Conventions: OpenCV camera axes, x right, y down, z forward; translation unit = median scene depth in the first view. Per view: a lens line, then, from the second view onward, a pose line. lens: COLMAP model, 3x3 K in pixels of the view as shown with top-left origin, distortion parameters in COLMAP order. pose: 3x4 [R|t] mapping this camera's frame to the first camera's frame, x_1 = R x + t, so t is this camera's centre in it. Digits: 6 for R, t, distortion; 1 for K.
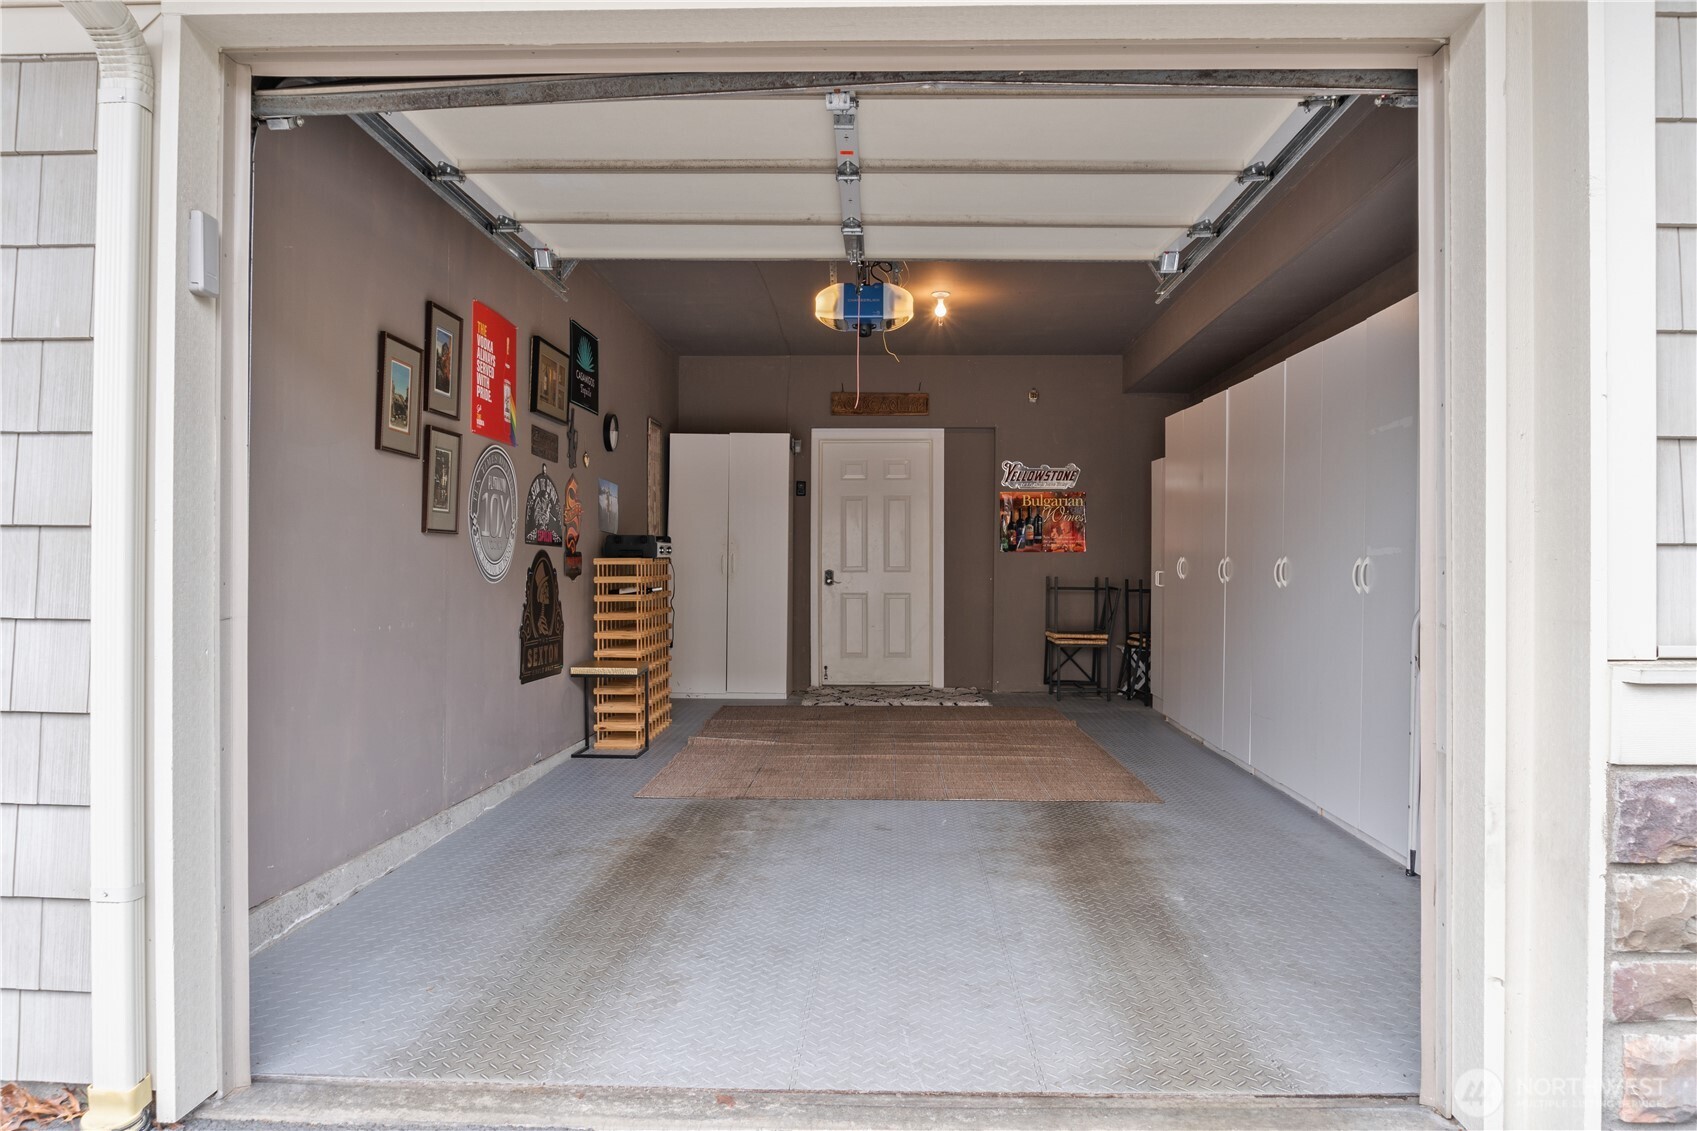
lens RADIAL K [[1161.2, 0, 877.8], [0, 1161.2, 594.4], [0, 0, 1]] dist [-0.010962, 0.000133]
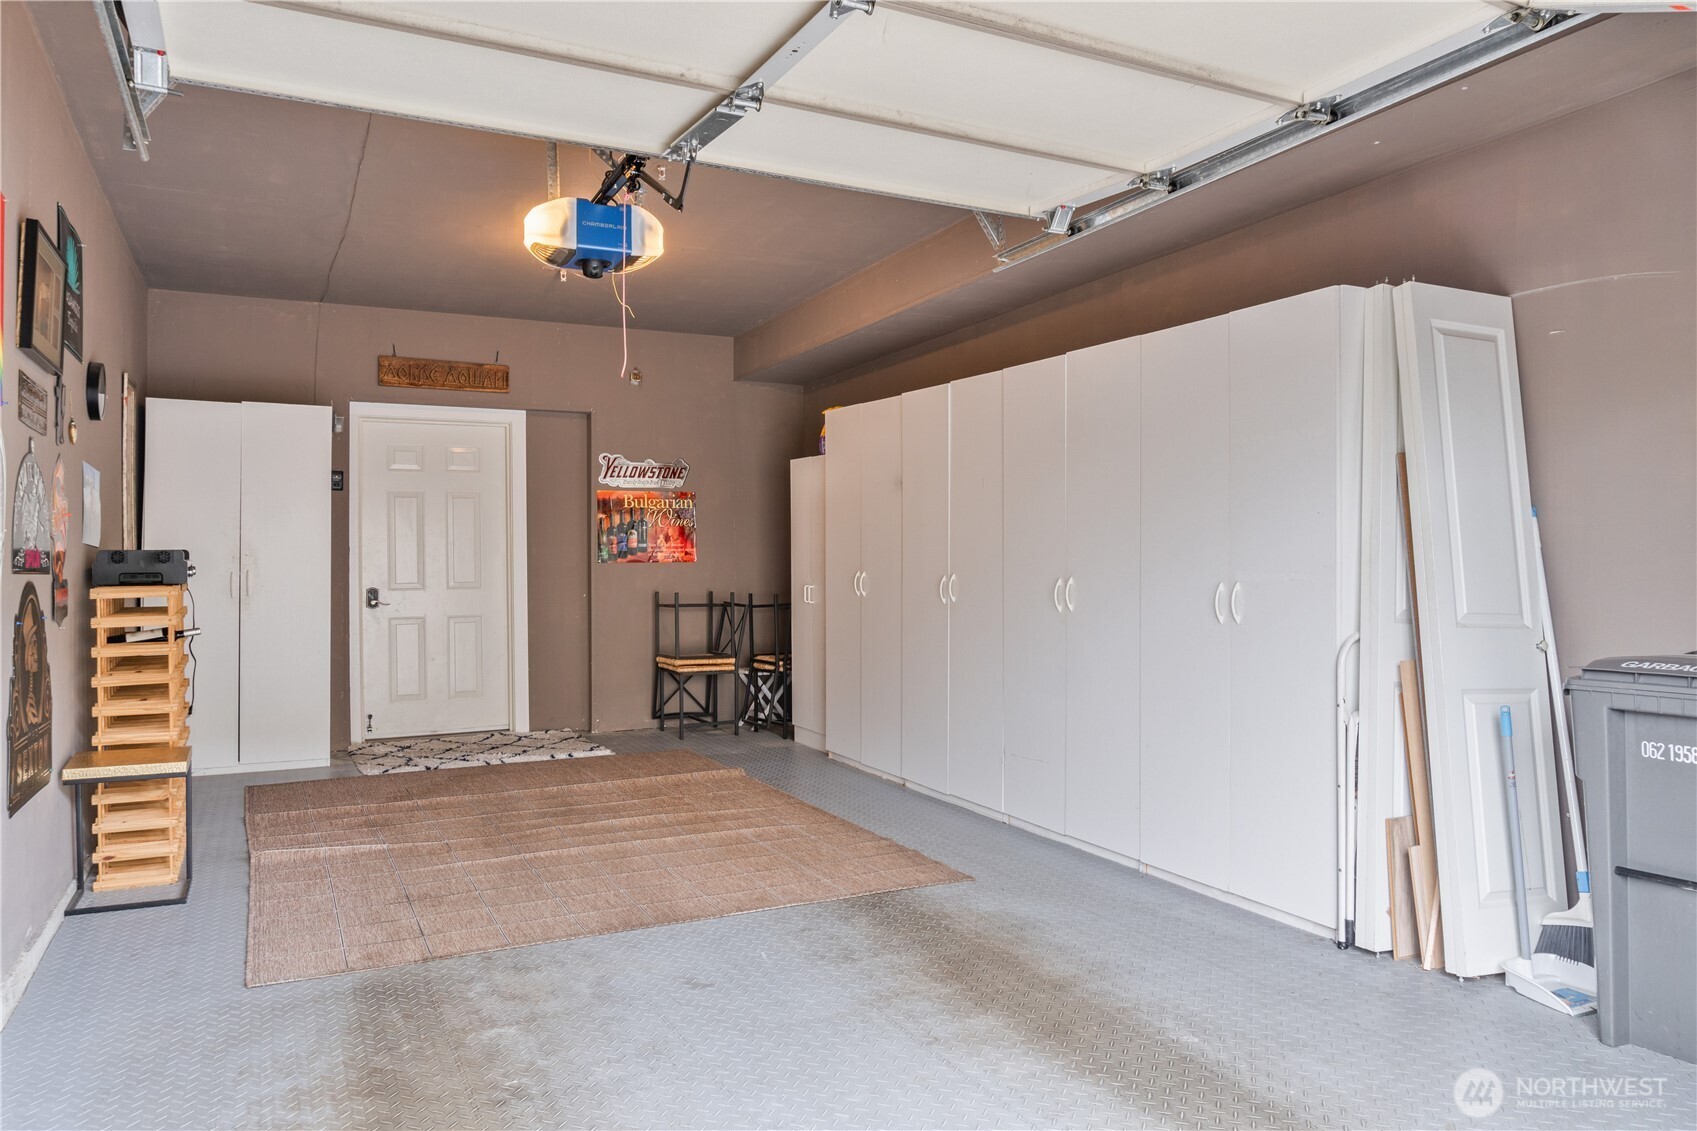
lens RADIAL K [[1166.7, 0, 848.5], [0, 1166.7, 565.5], [0, 0, 1]] dist [-0.013082, -0.000496]
pose [[0.880306, -0.010377, 0.474292, -0.141865], [0.019147, 0.999723, -0.013665, -0.021376], [-0.474019, 0.021111, 0.880261, 0.197536]]
